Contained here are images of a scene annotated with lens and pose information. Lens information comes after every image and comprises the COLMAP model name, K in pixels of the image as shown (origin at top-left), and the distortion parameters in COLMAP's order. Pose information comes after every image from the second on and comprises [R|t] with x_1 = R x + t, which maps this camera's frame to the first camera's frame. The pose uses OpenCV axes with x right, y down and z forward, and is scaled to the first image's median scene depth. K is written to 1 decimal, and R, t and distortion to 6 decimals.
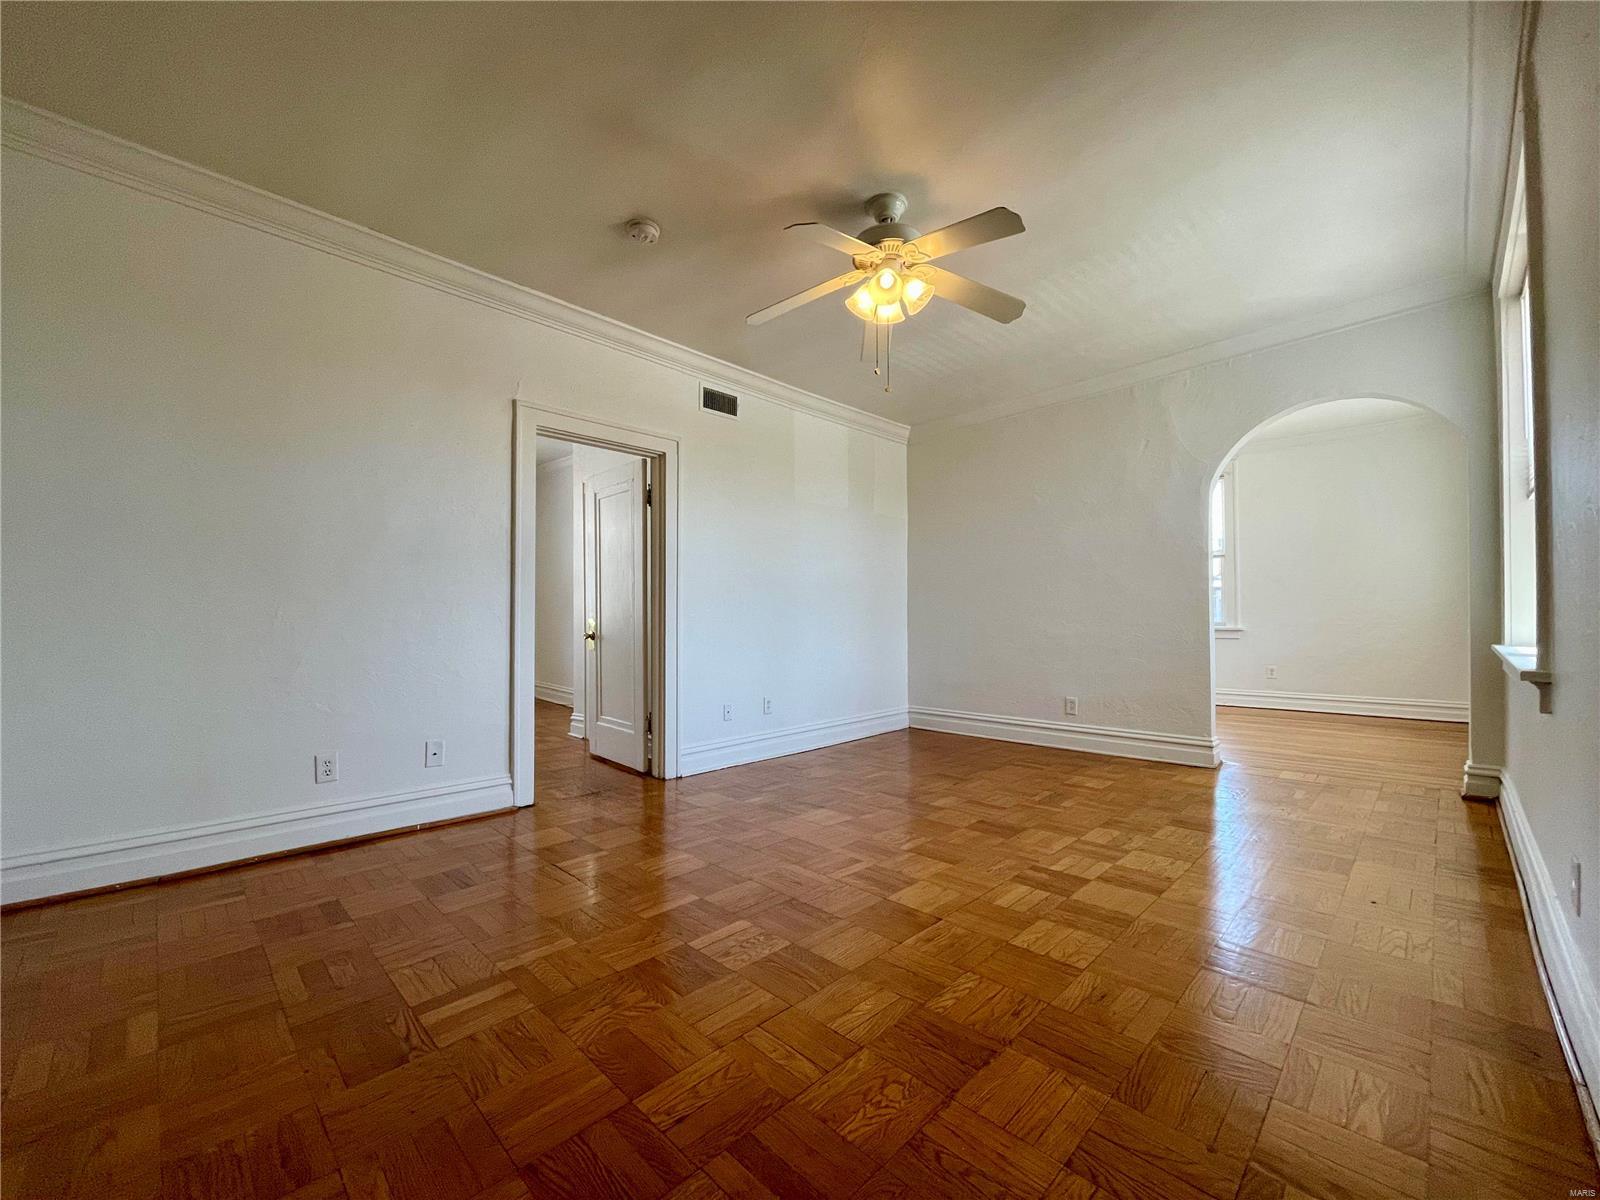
lens RADIAL K [[648.8, 0, 791.0], [0, 648.8, 606.0], [0, 0, 1]] dist [-0.001734, 0.000157]
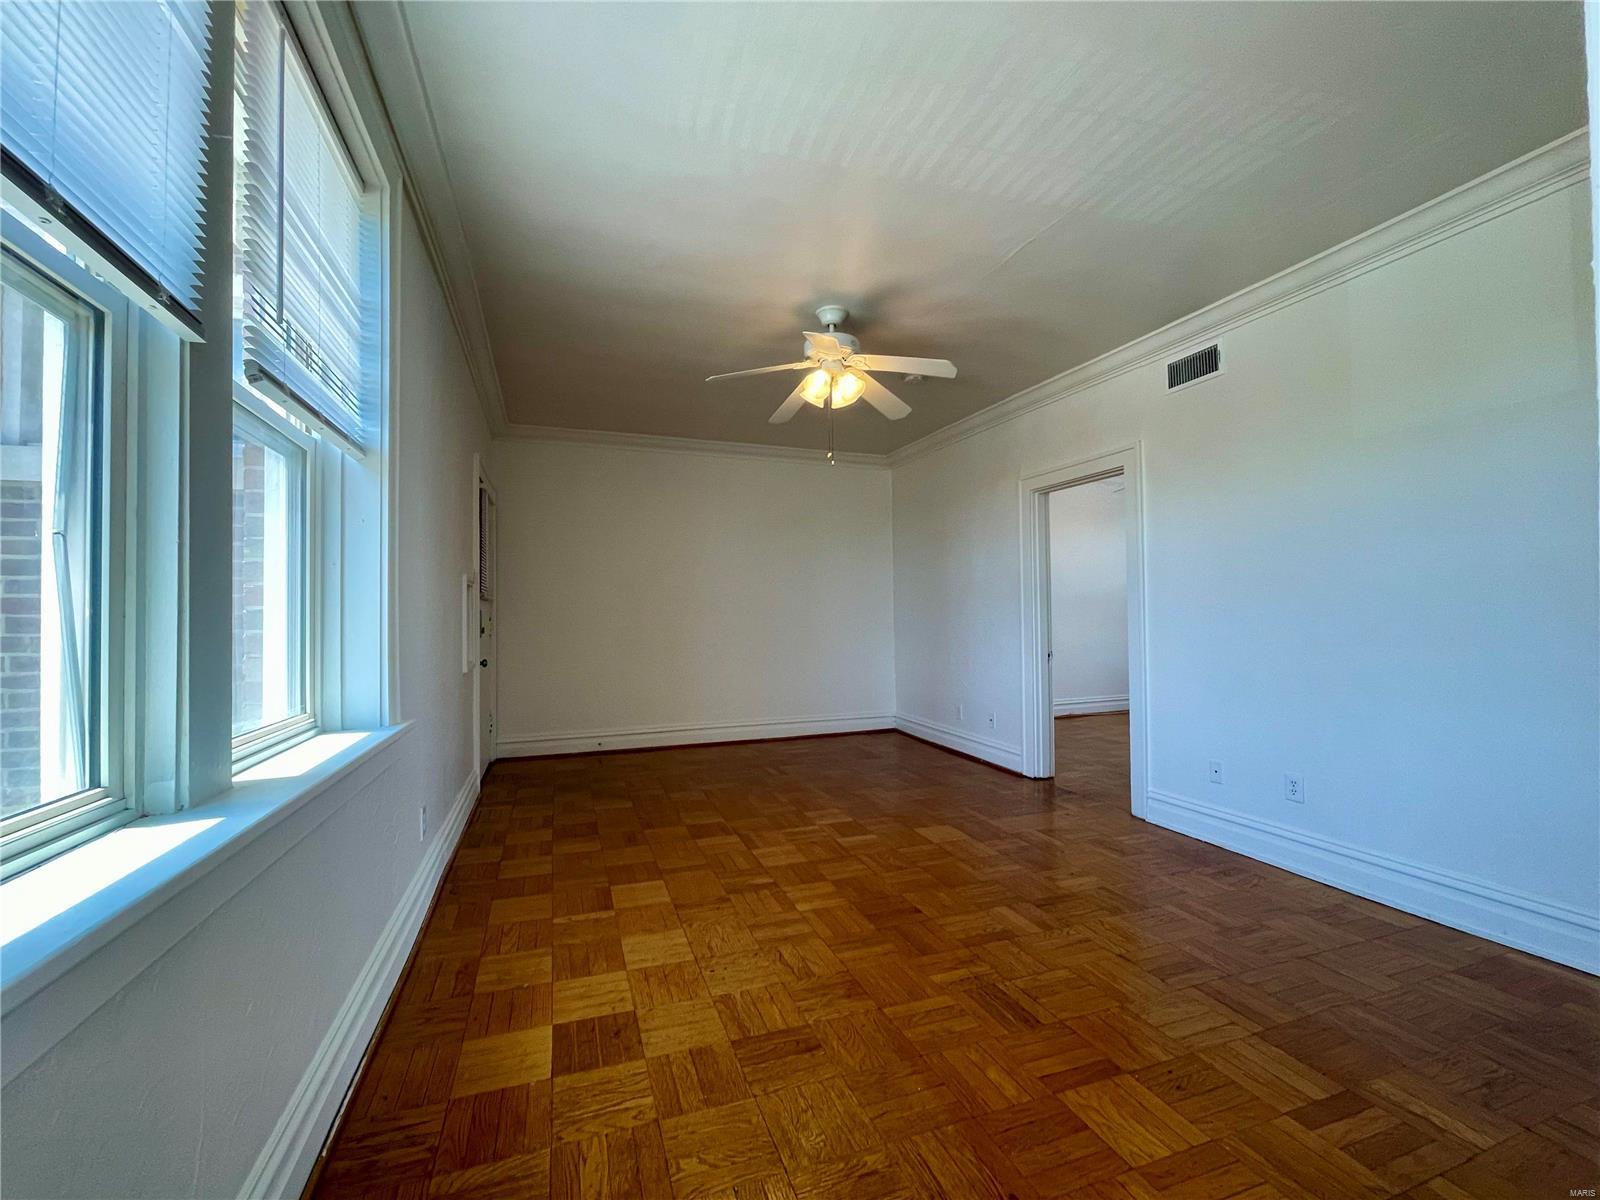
lens RADIAL K [[648.8, 0, 791.0], [0, 648.8, 606.0], [0, 0, 1]] dist [-0.001734, 0.000157]
pose [[-0.424631, -0.008271, -0.905329, 0.908110], [0.020034, 0.999628, -0.018529, -0.026969], [0.905145, -0.026006, -0.424308, 1.009951]]
